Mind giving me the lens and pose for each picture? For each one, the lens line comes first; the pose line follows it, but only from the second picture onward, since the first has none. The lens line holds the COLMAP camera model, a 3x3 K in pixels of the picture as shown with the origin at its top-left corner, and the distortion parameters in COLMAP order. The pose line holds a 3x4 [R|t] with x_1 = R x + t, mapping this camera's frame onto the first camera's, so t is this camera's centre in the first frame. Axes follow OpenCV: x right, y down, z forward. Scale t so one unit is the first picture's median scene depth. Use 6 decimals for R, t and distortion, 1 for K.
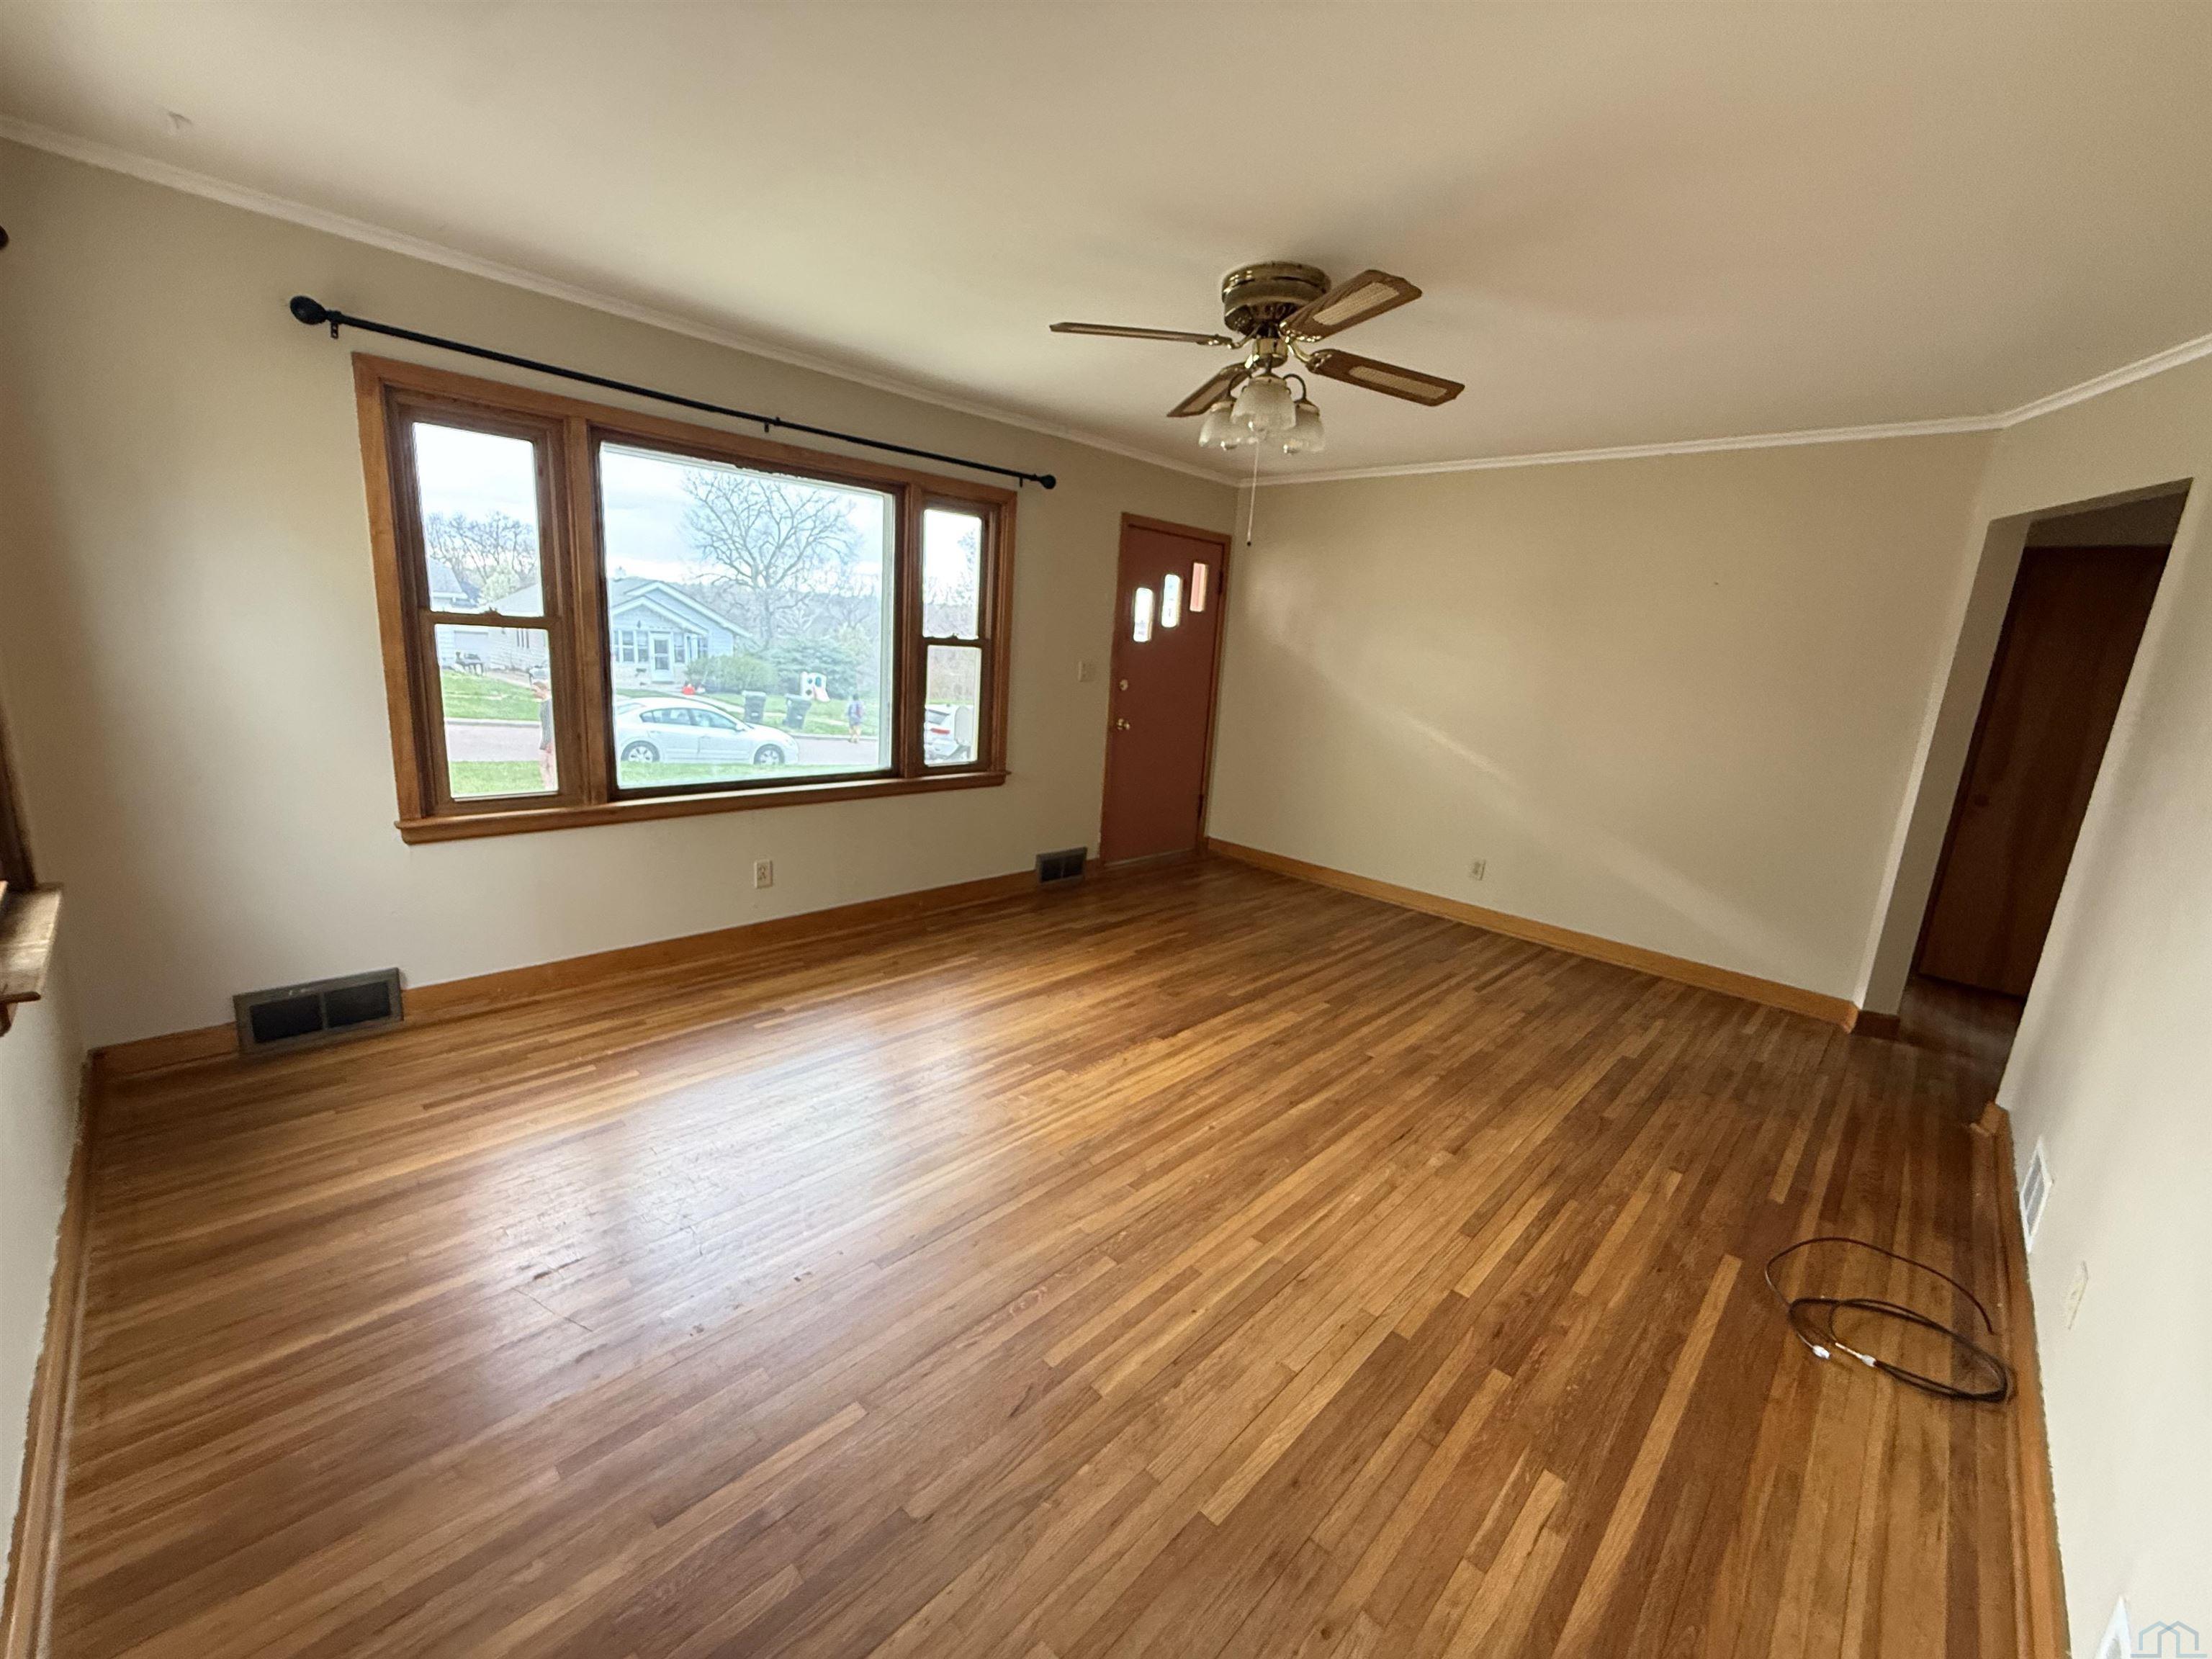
lens RADIAL K [[878.3, 0, 1106.0], [0, 878.3, 829.5], [0, 0, 1]] dist [-0.000520, 0.000015]
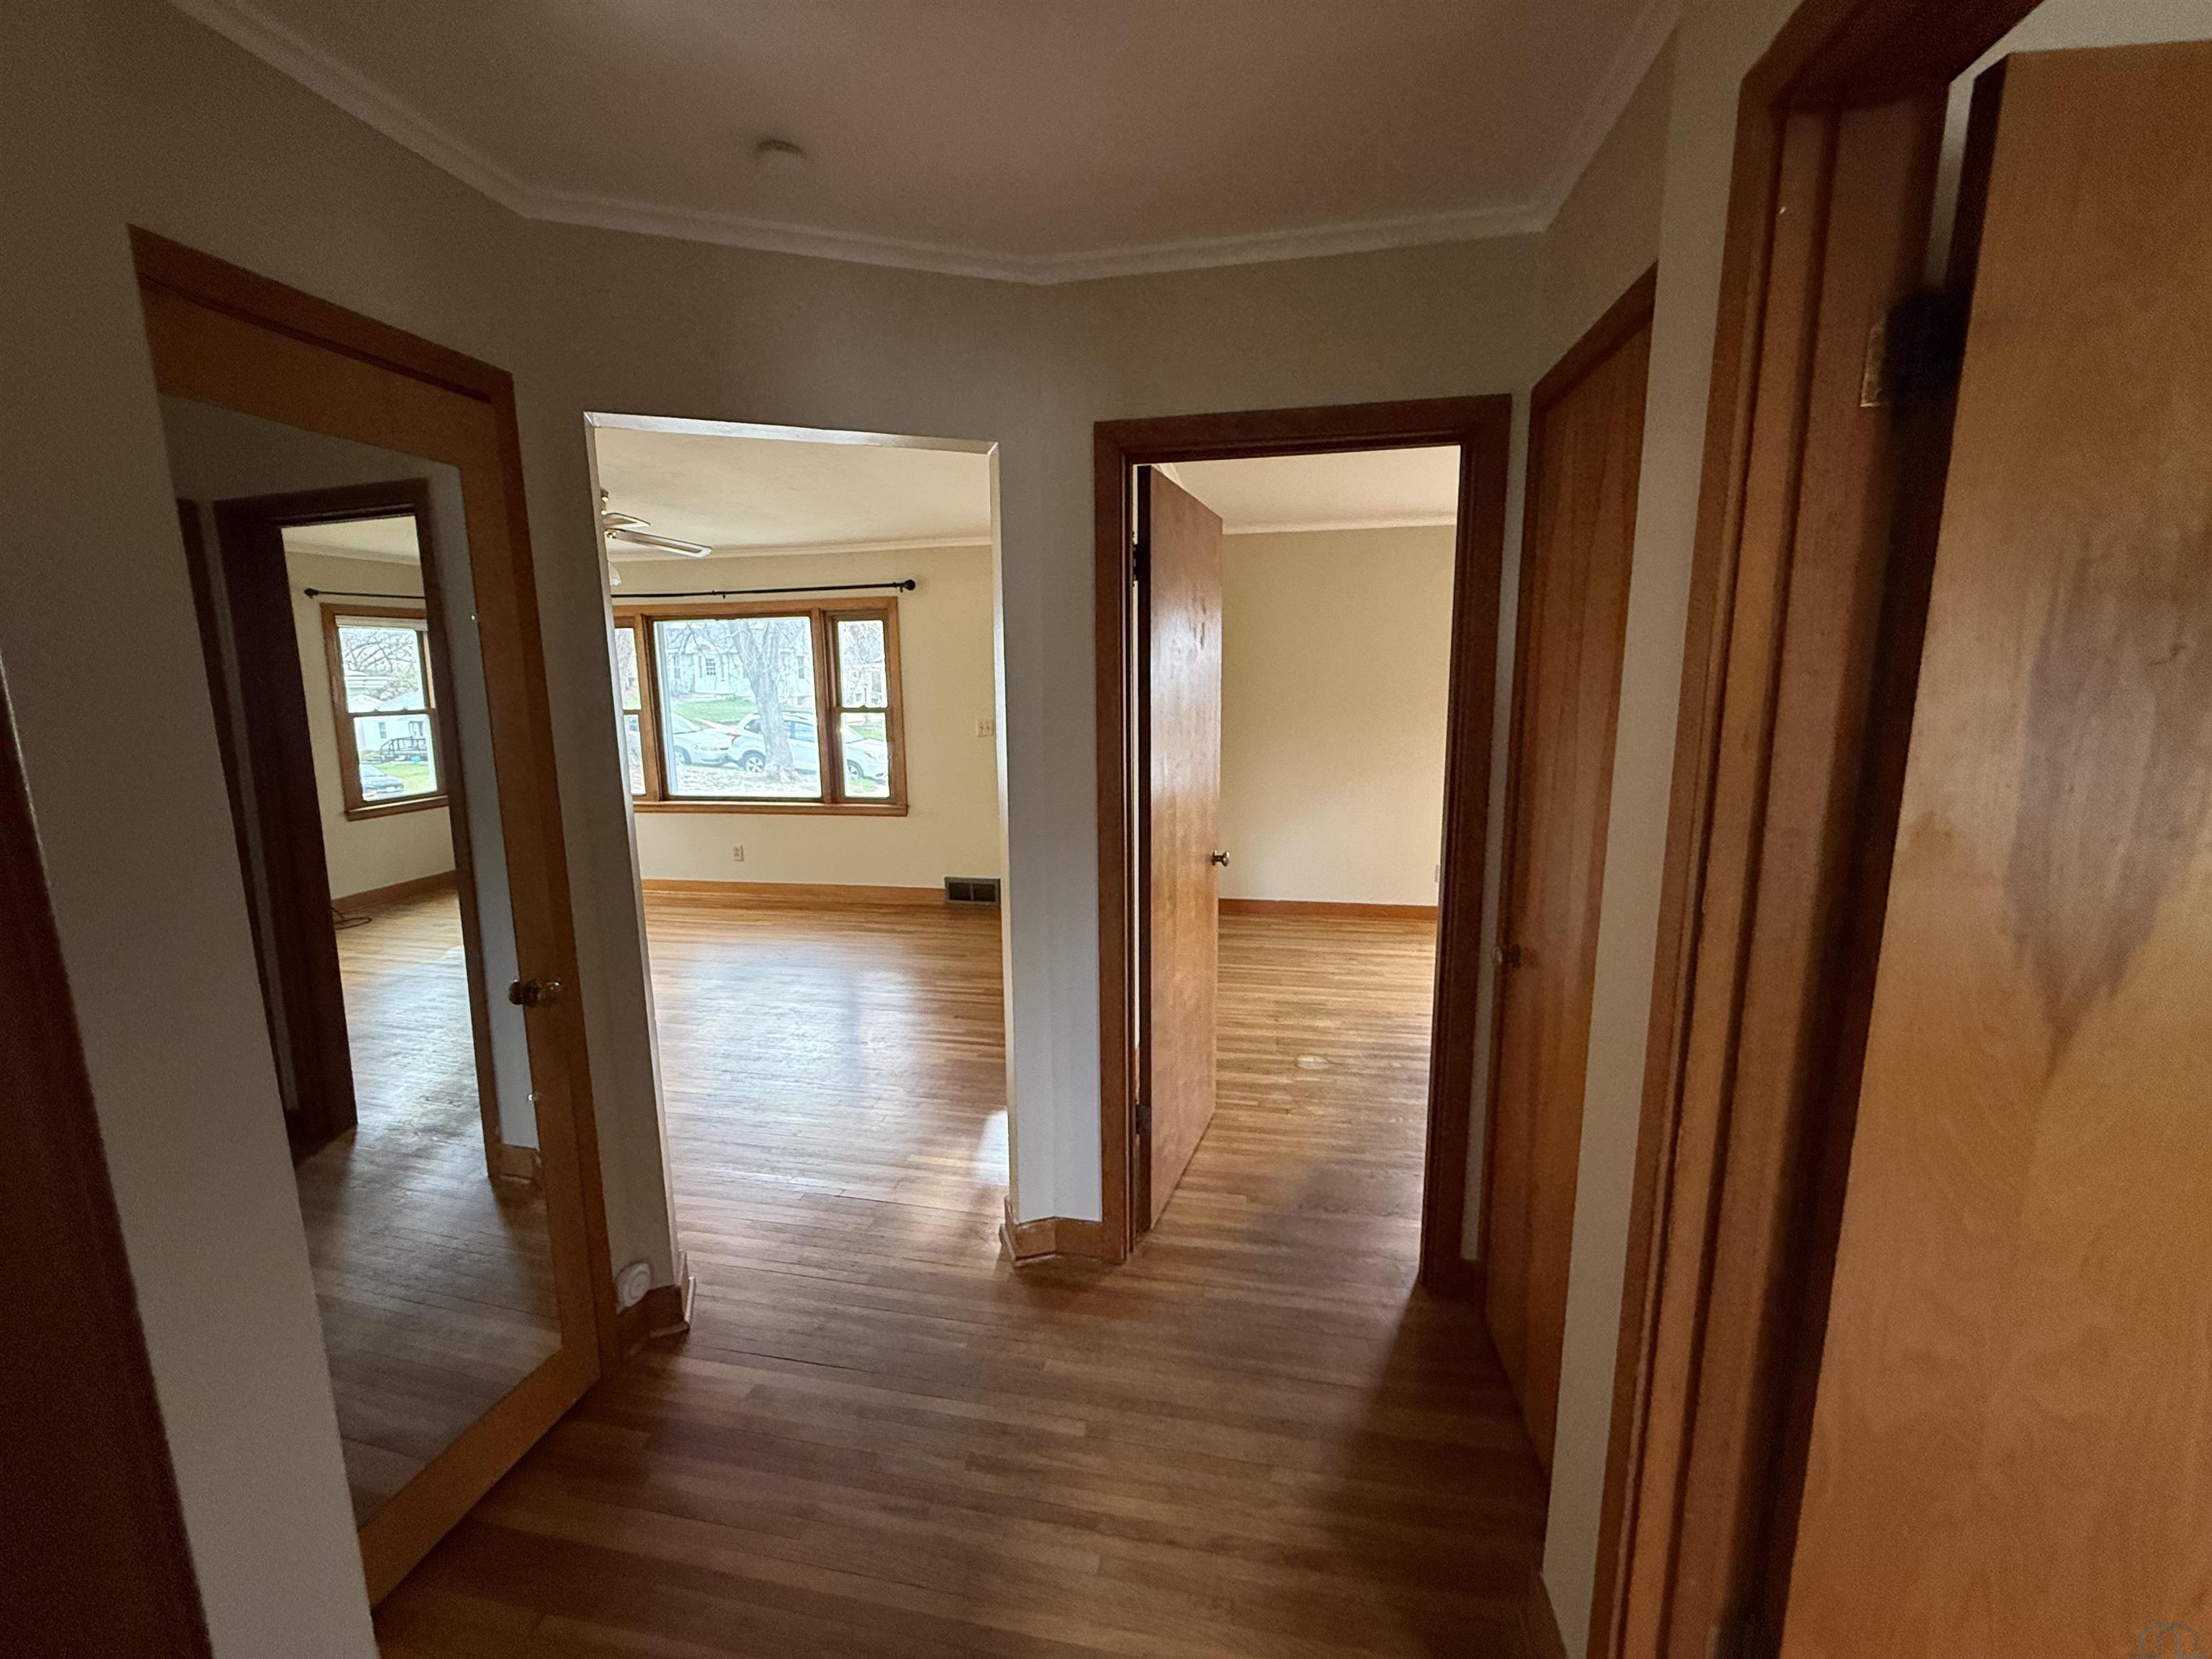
lens RADIAL K [[878.3, 0, 1106.0], [0, 878.3, 829.5], [0, 0, 1]] dist [-0.000520, 0.000015]
pose [[0.537562, 0.071358, -0.840200, 1.248038], [-0.136948, 0.990572, -0.003490, -0.073575], [0.832029, 0.116940, 0.542266, 0.592555]]
